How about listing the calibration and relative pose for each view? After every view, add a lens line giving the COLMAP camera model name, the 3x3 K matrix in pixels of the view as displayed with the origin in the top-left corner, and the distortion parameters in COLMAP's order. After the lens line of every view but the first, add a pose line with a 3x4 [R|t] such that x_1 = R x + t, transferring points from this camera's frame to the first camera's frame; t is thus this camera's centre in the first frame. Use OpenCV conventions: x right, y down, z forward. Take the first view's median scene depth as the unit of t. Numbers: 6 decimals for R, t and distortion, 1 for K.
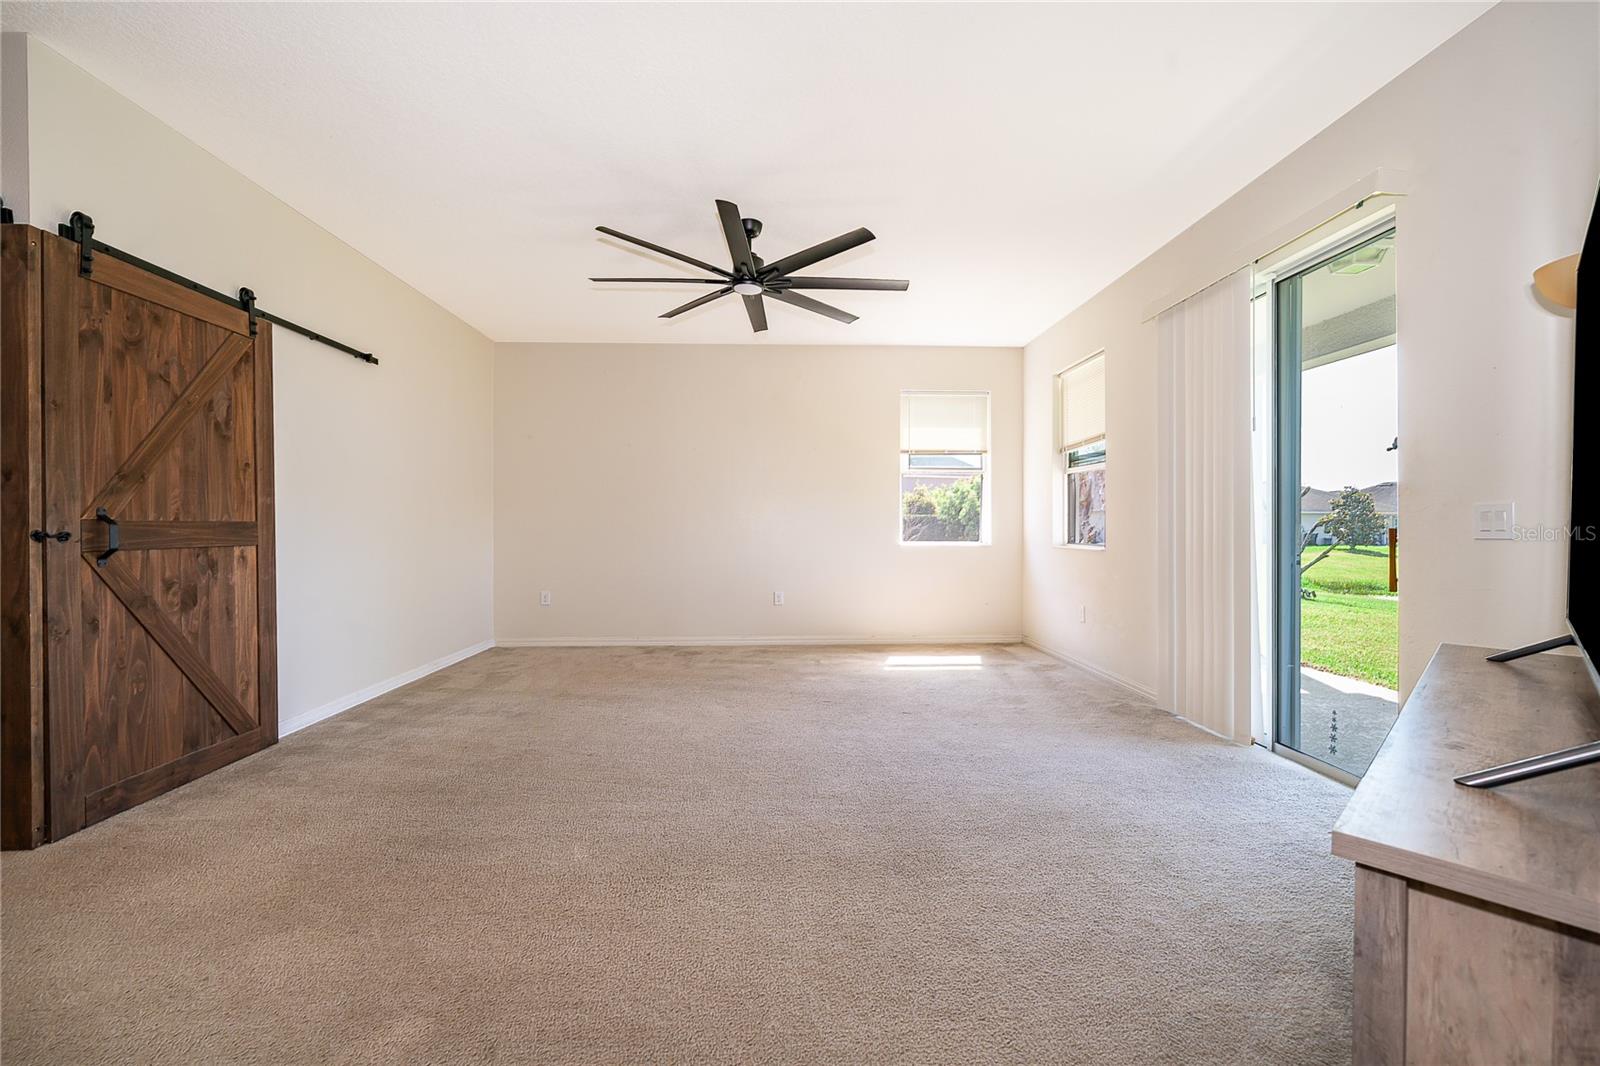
lens RADIAL K [[660.5, 0, 807.0], [0, 660.5, 524.5], [0, 0, 1]] dist [-0.000222, -0.001747]
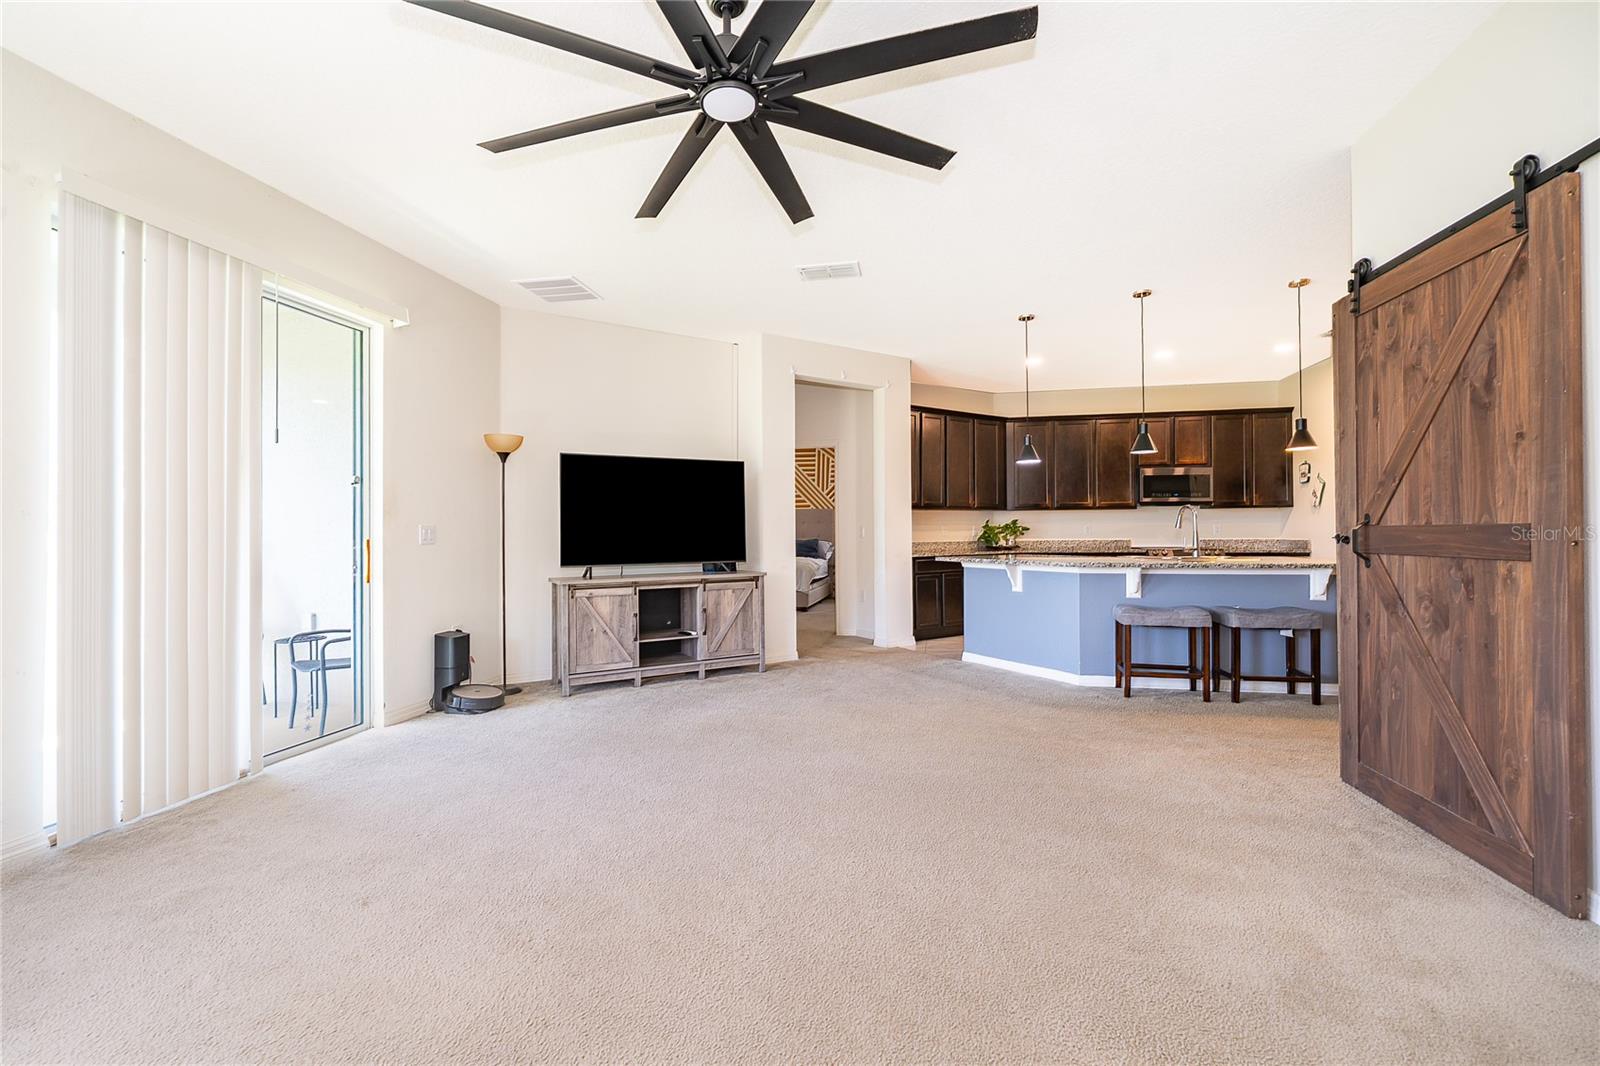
lens RADIAL K [[660.5, 0, 786.6], [0, 660.5, 522.5], [0, 0, 1]] dist [-0.000222, -0.001747]
pose [[-0.965139, 0.010904, 0.261512, -0.337175], [0.006634, 0.999830, -0.017205, 0.000896], [-0.261655, -0.014871, -0.965047, 1.871100]]
